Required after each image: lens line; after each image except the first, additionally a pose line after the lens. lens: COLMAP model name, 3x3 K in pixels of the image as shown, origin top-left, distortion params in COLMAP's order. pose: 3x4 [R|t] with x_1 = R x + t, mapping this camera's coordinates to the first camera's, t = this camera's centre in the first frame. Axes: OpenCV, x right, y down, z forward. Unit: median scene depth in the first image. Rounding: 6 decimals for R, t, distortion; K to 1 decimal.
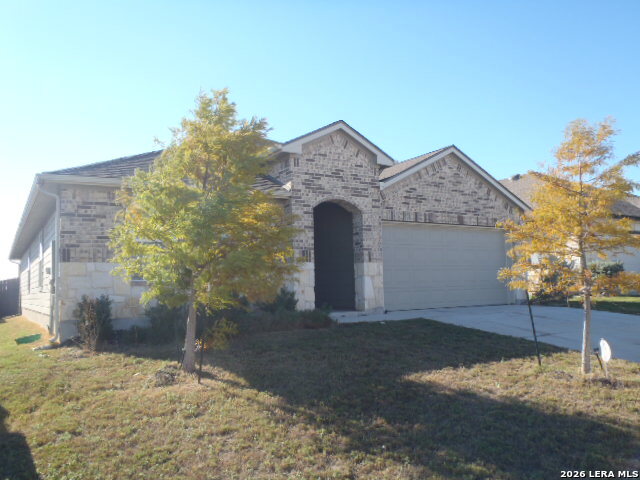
lens RADIAL K [[545.6, 0, 317.9], [0, 545.6, 243.5], [0, 0, 1]] dist [-0.079764, 0.073585]
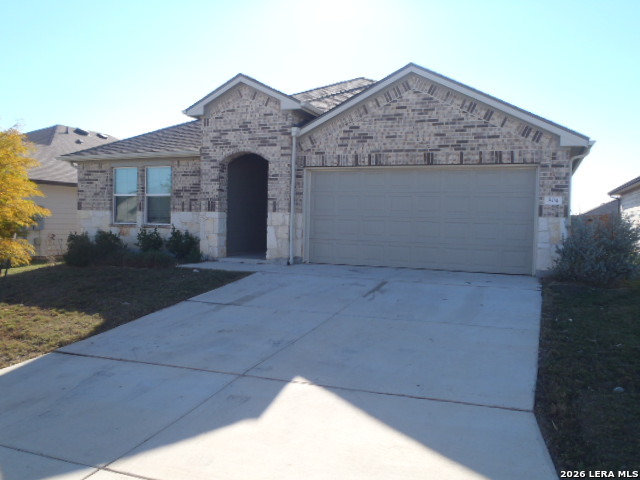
lens RADIAL K [[545.6, 0, 317.9], [0, 545.6, 243.5], [0, 0, 1]] dist [-0.079764, 0.073585]
pose [[0.584443, 0.074252, -0.808030, 0.944749], [0.034562, 0.992623, 0.116213, -0.021665], [0.810698, -0.095847, 0.577565, 0.483339]]
